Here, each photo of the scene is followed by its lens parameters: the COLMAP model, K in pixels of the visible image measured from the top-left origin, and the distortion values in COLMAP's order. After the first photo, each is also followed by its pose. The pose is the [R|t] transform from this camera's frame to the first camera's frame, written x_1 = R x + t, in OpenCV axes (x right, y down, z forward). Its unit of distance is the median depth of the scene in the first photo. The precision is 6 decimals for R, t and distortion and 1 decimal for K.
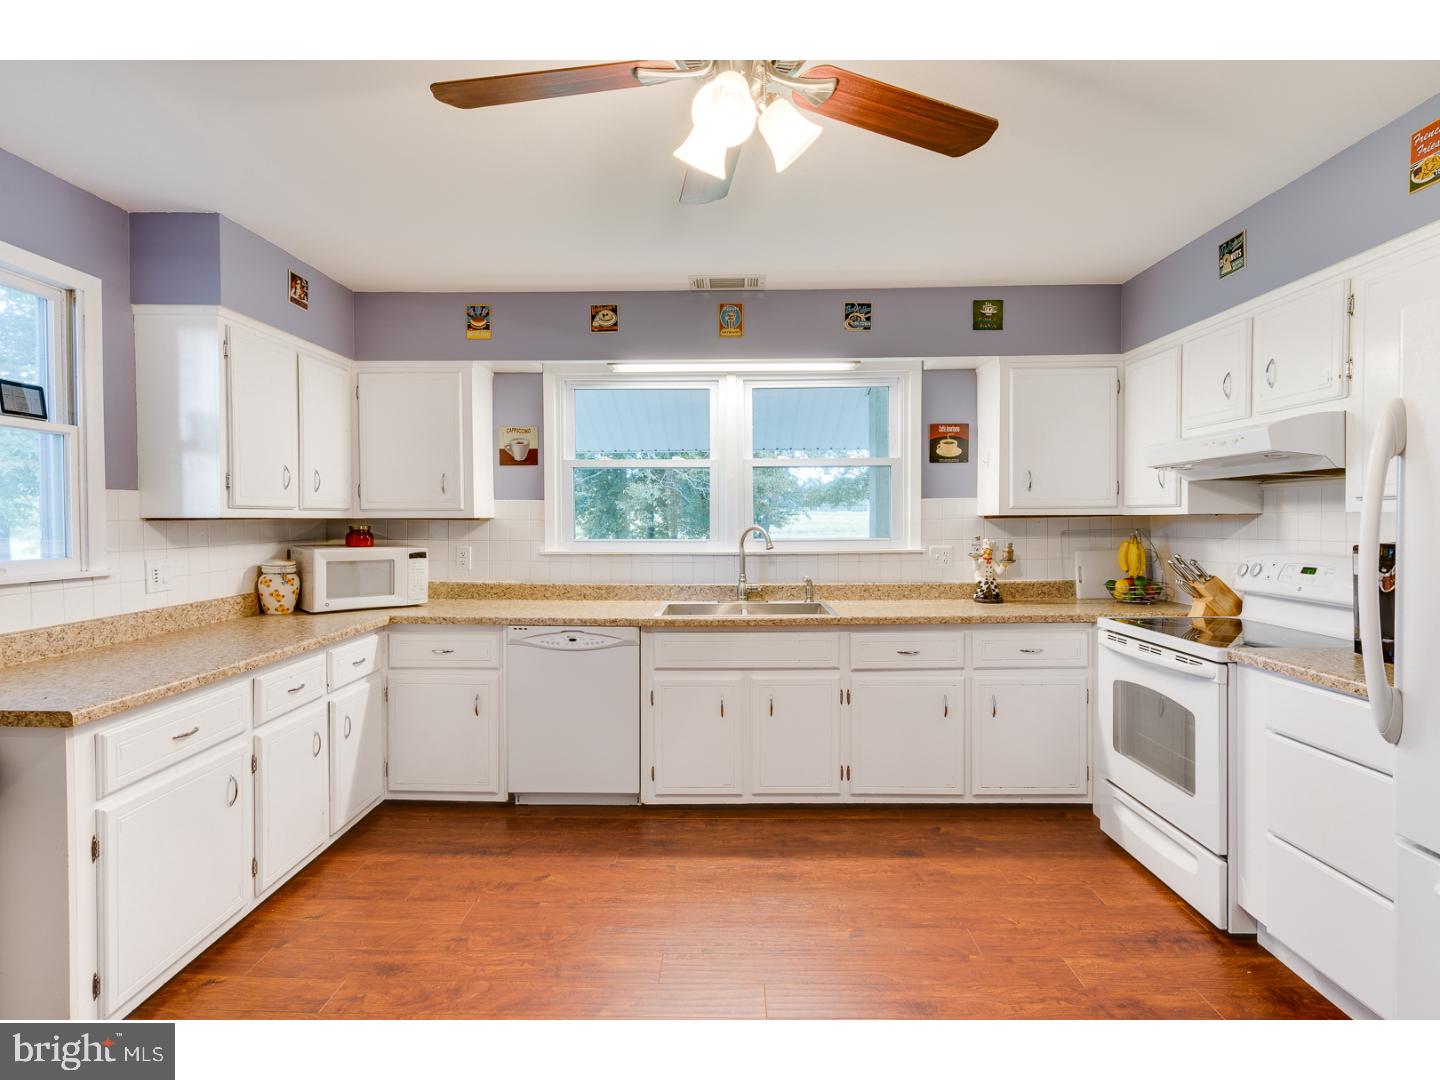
lens RADIAL K [[734.9, 0, 719.8], [0, 734.9, 535.3], [0, 0, 1]] dist [0.004142, 0.002160]
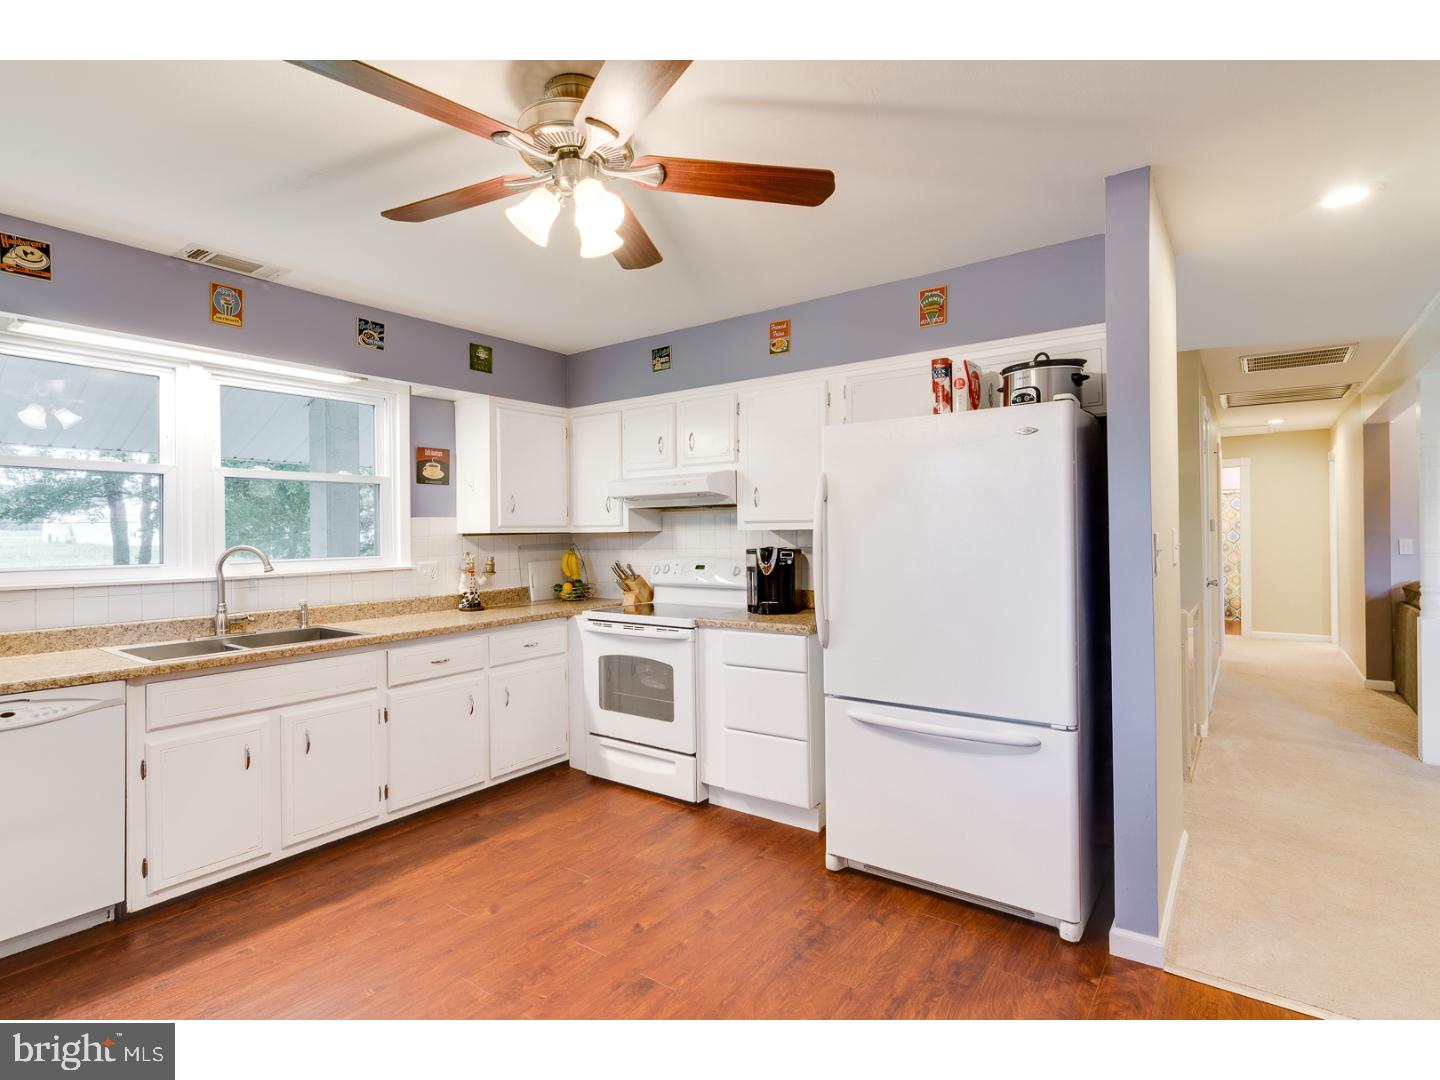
lens RADIAL K [[734.9, 0, 726.4], [0, 734.9, 535.2], [0, 0, 1]] dist [0.004142, 0.002160]
pose [[0.564900, -0.004419, 0.825147, -0.388166], [0.026710, 0.999560, -0.012933, 0.001020], [-0.824727, 0.029346, 0.564770, 0.048317]]
